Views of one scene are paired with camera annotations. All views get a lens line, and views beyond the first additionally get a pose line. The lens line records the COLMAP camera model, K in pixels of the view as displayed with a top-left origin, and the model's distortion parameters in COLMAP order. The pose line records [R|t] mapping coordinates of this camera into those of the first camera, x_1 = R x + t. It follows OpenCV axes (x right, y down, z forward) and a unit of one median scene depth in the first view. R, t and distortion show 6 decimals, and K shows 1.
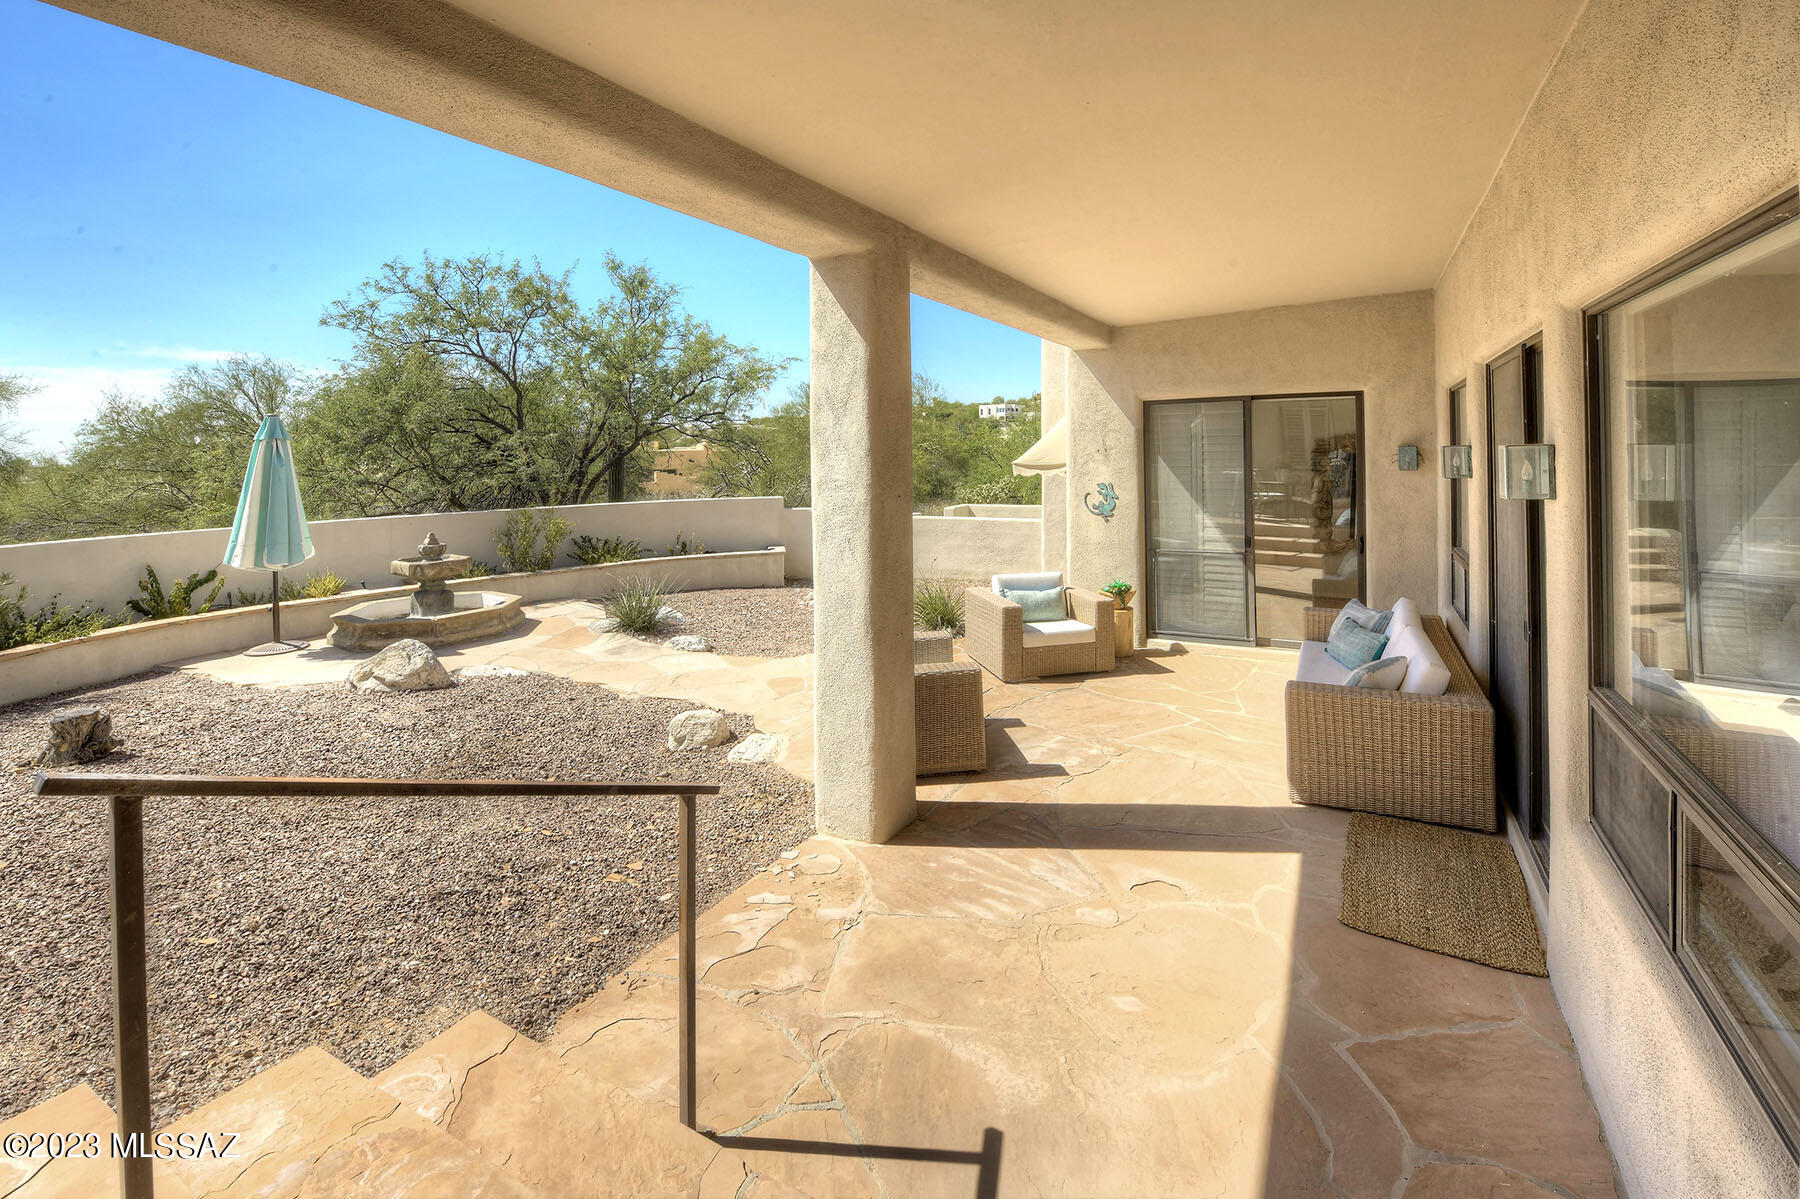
lens RADIAL K [[786.0, 0, 958.3], [0, 786.0, 412.1], [0, 0, 1]] dist [-0.023420, -0.000144]
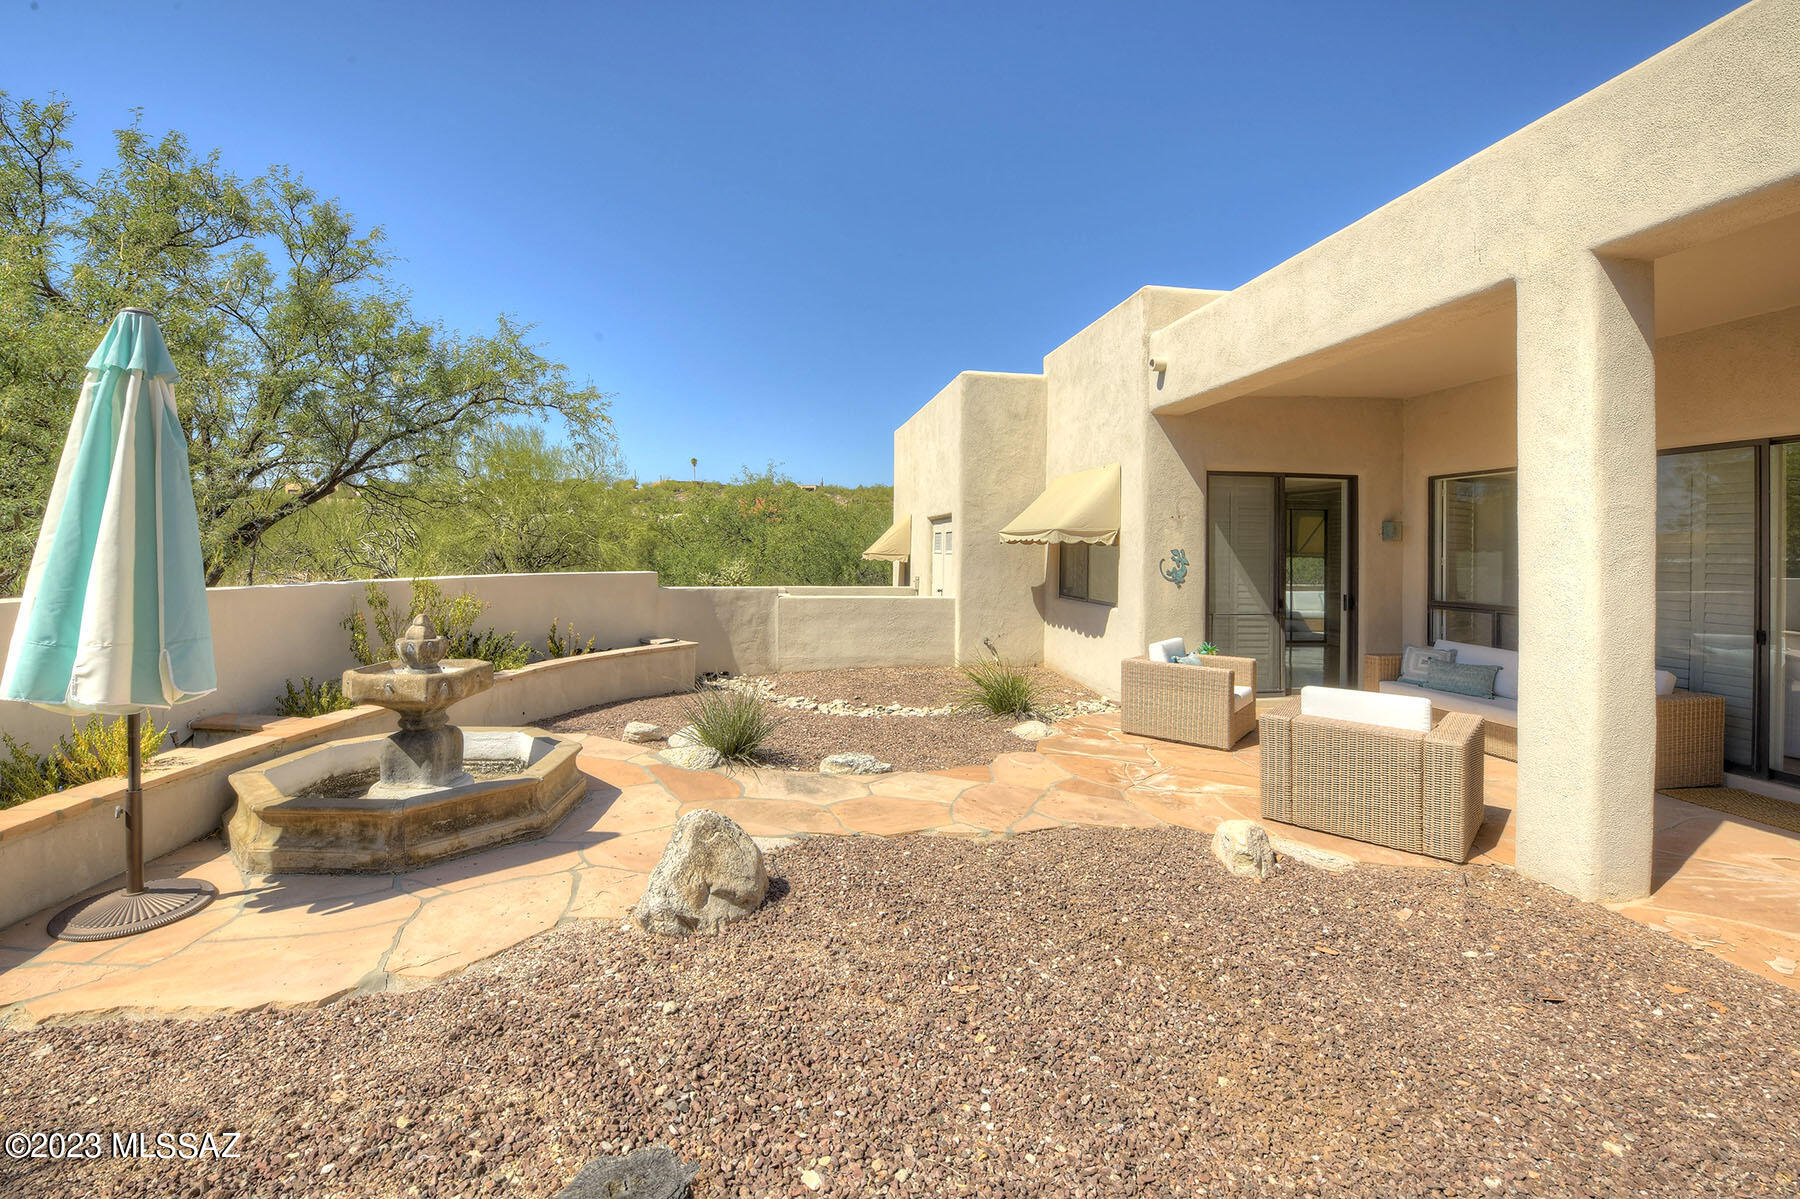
lens RADIAL K [[775.9, 0, 901.0], [0, 775.9, 538.2], [0, 0, 1]] dist [-0.017833, 0.000005]
pose [[0.806607, 0.034628, 0.590073, -0.685627], [-0.050666, 0.998659, 0.010654, 0.083391], [-0.588912, -0.038491, 0.807280, 0.405359]]
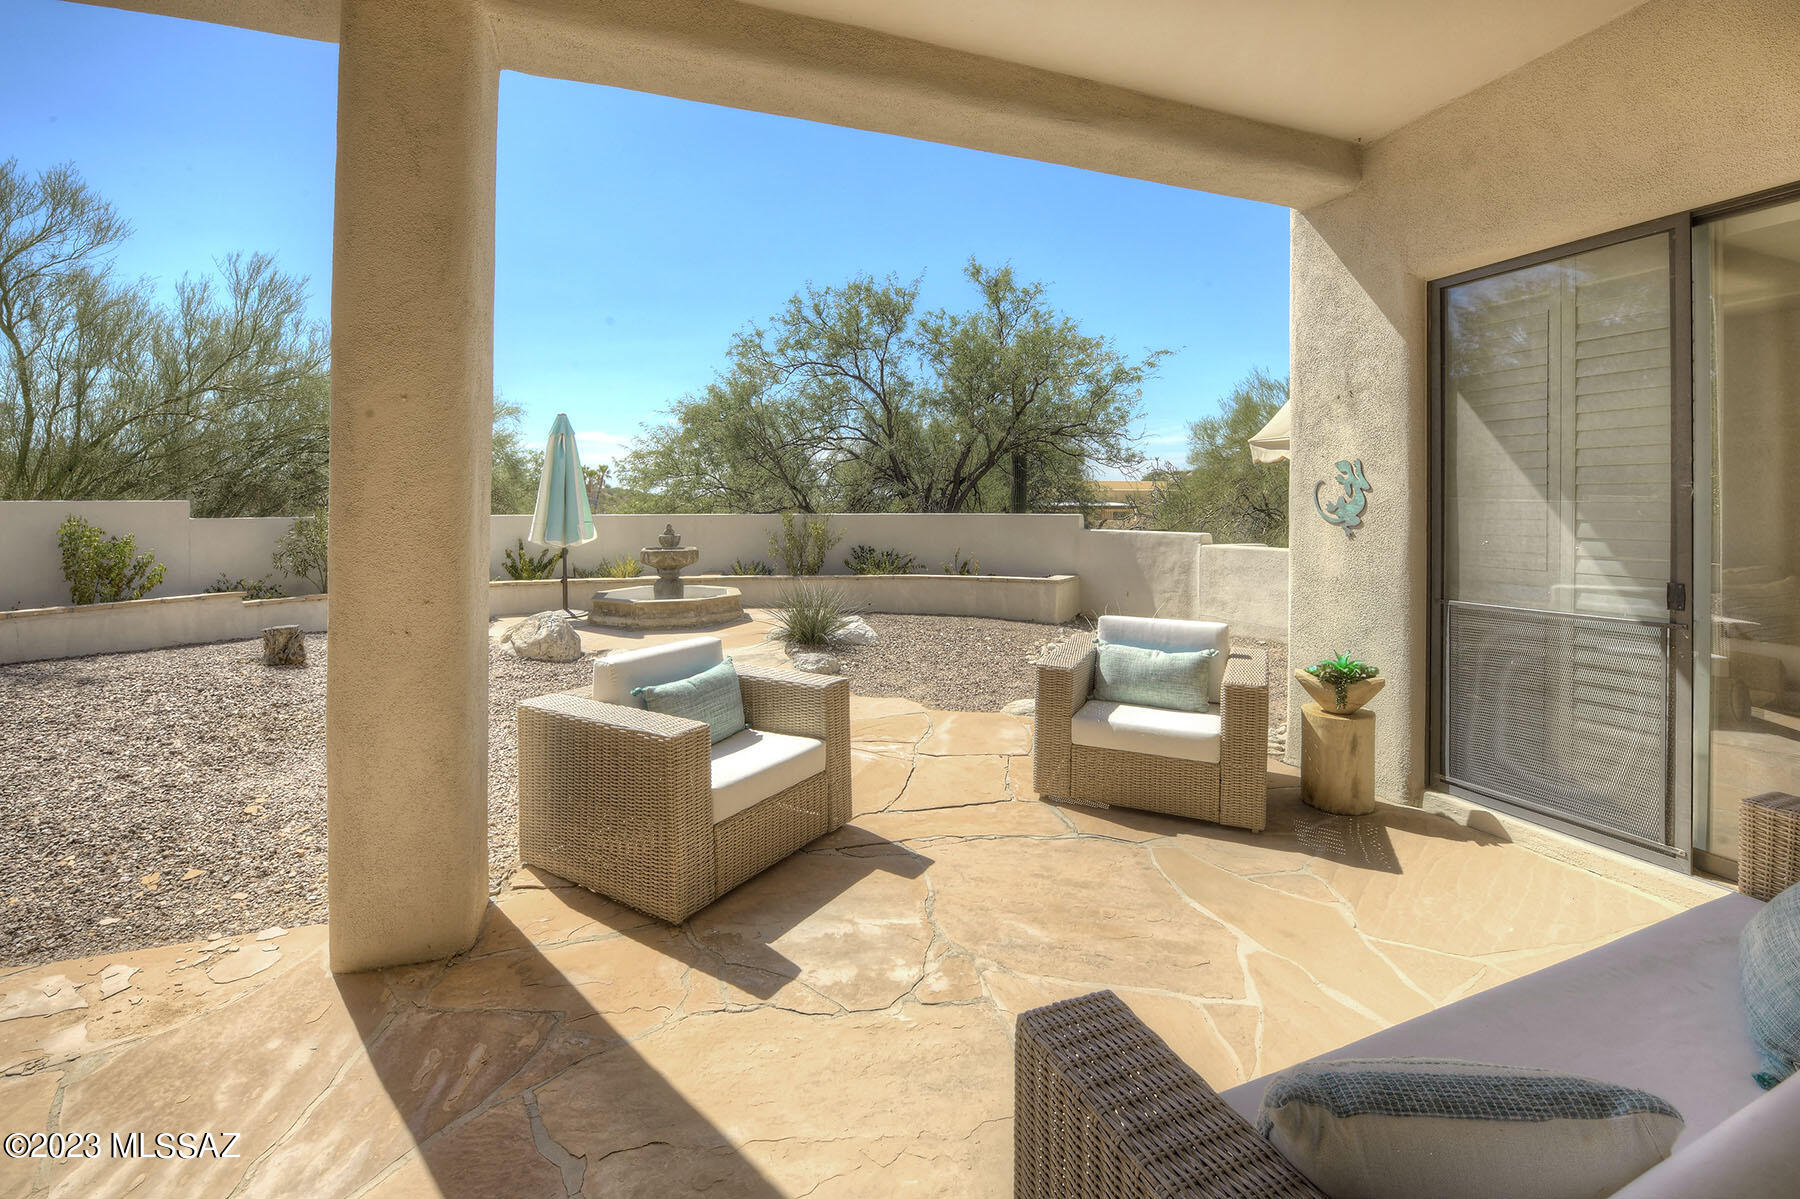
lens RADIAL K [[816.7, 0, 963.2], [0, 816.7, 487.3], [0, 0, 1]] dist [-0.024335, 0.000212]
pose [[0.752534, 0.000988, -0.658553, 0.340858], [0.015374, 0.999700, 0.019068, 0.093614], [0.658374, -0.024474, 0.752293, 0.448790]]
